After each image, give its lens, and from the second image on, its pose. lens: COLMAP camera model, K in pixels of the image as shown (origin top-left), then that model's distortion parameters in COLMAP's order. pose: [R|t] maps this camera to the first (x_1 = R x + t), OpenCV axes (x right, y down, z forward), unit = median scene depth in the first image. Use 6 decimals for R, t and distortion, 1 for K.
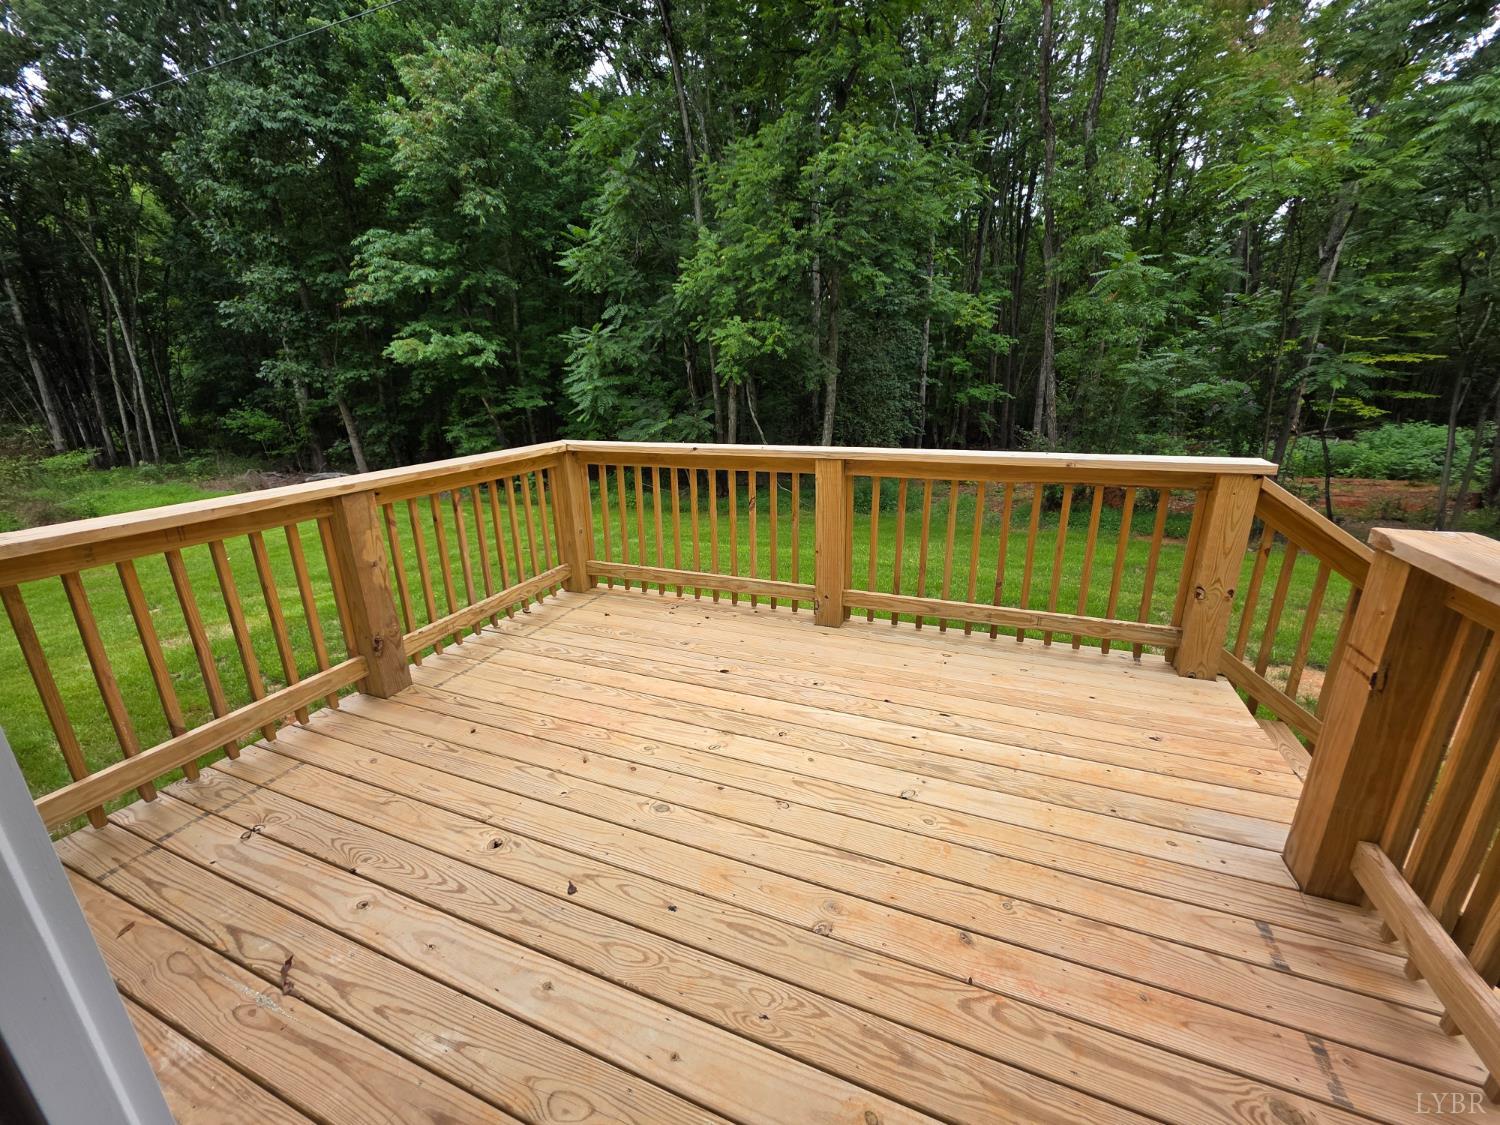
lens RADIAL K [[603.8, 0, 749.8], [0, 603.8, 555.5], [0, 0, 1]] dist [-0.000483, 0.000268]
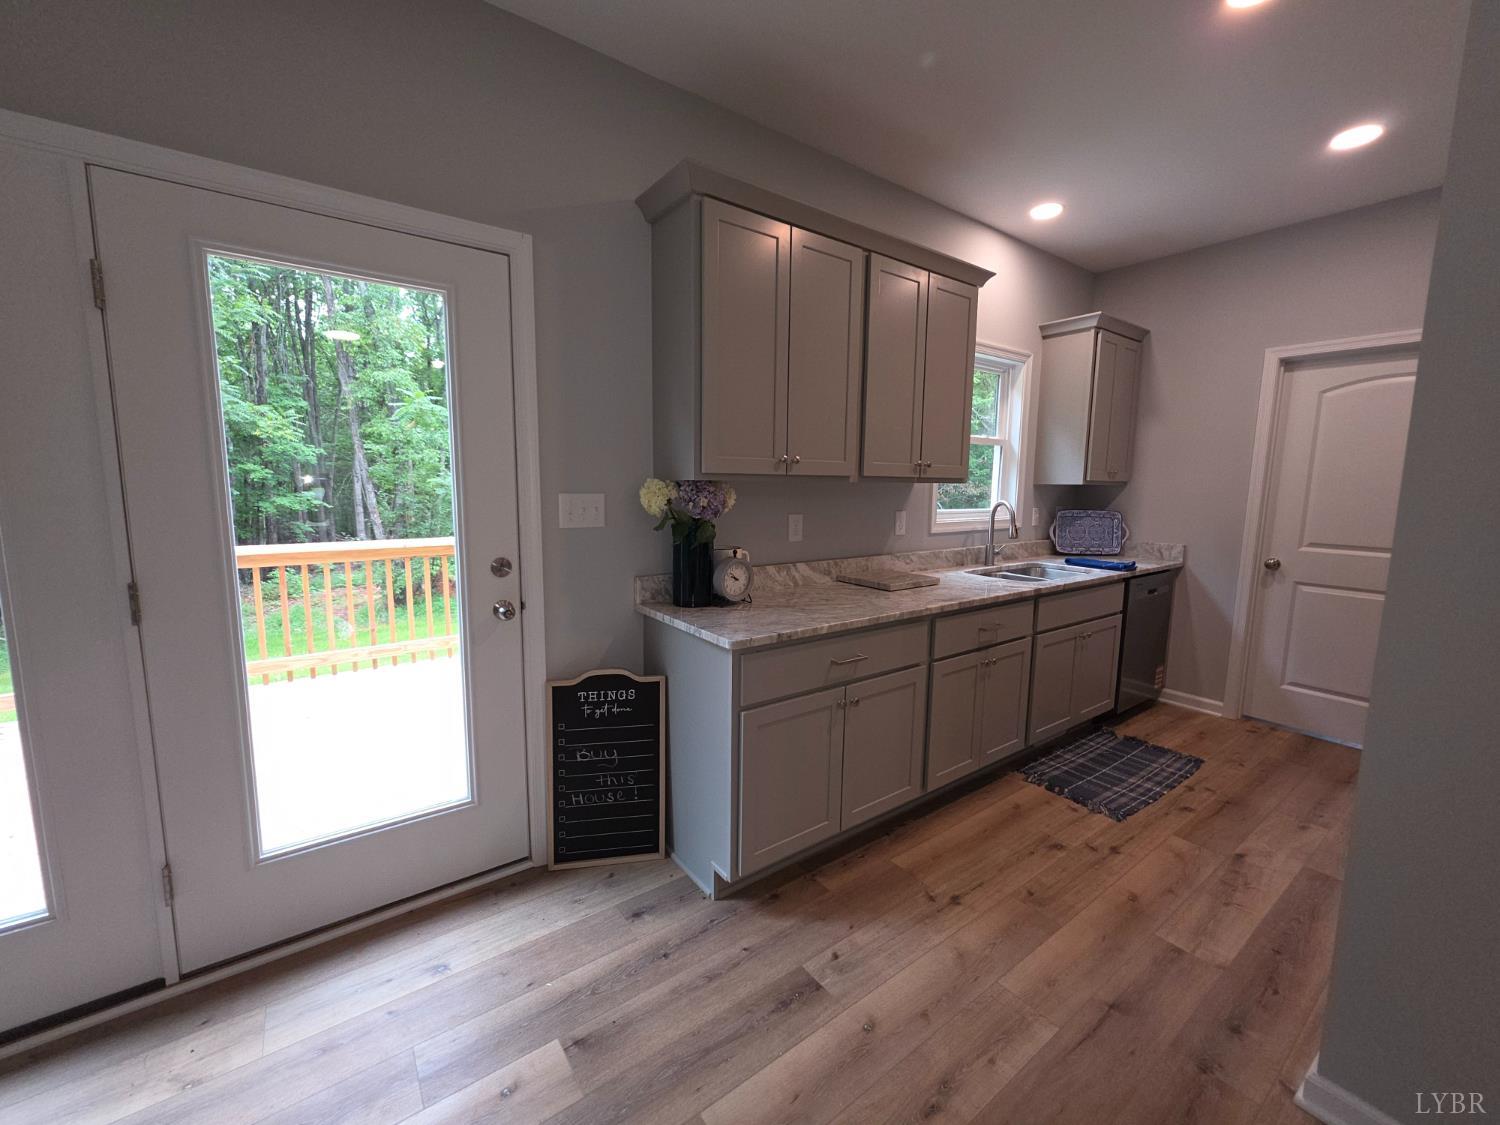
lens RADIAL K [[603.8, 0, 749.8], [0, 603.8, 555.5], [0, 0, 1]] dist [-0.000483, 0.000268]
pose [[0.529917, -0.083555, 0.843924, -0.065092], [0.226411, 0.972953, -0.045838, 0.028384], [-0.817268, 0.215364, 0.534502, -0.115032]]
